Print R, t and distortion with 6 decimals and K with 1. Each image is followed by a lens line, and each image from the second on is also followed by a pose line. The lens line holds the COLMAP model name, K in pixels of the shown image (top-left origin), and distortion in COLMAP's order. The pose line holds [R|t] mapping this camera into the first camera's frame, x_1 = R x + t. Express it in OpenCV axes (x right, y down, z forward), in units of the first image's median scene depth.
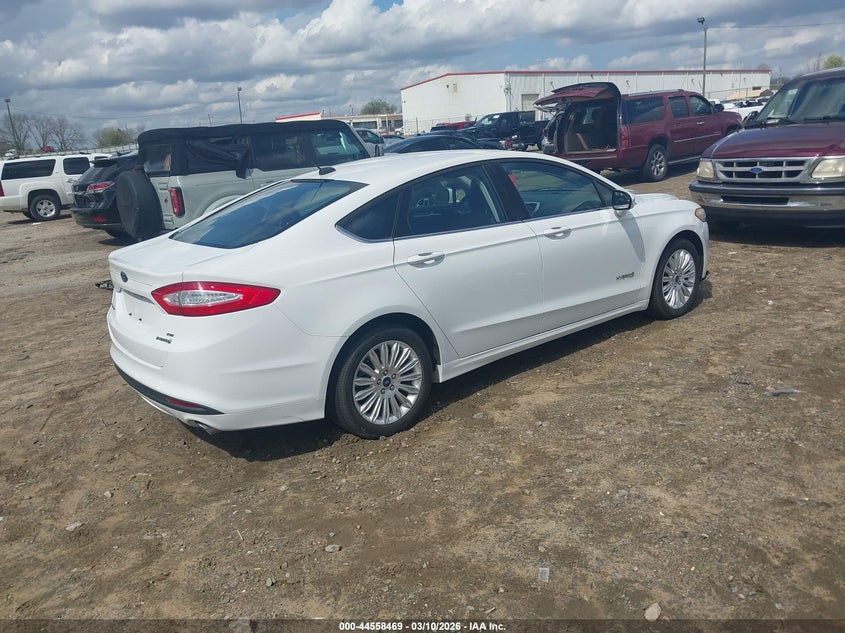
lens RADIAL K [[654.4, 0, 411.3], [0, 654.4, 318.4], [0, 0, 1]] dist [0.027739, 0.001227]
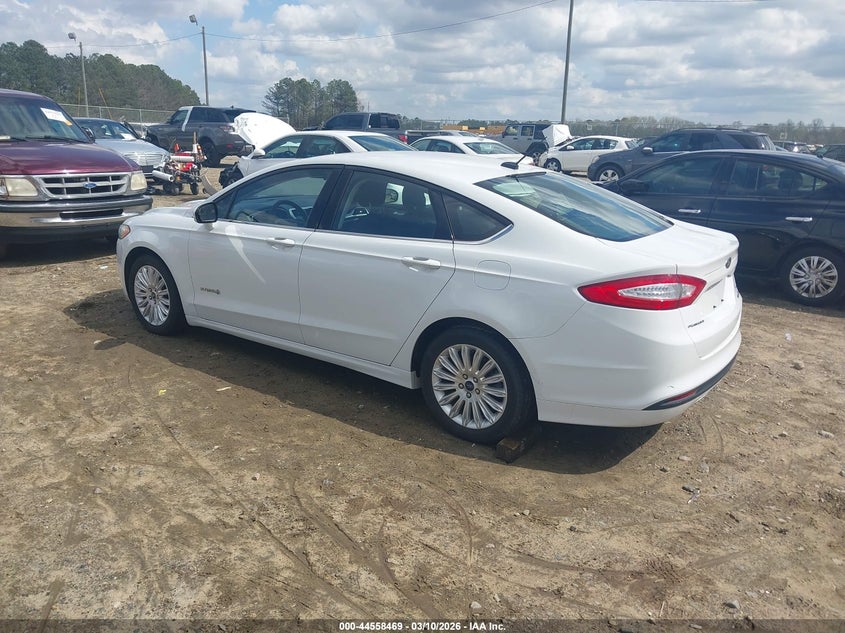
lens RADIAL K [[654.4, 0, 411.3], [0, 654.4, 318.4], [0, 0, 1]] dist [0.027739, 0.001227]
pose [[-0.254573, -0.202414, 0.945633, -1.113631], [0.262335, 0.926728, 0.268990, -0.327919], [-0.930791, 0.316551, -0.182820, 1.455698]]
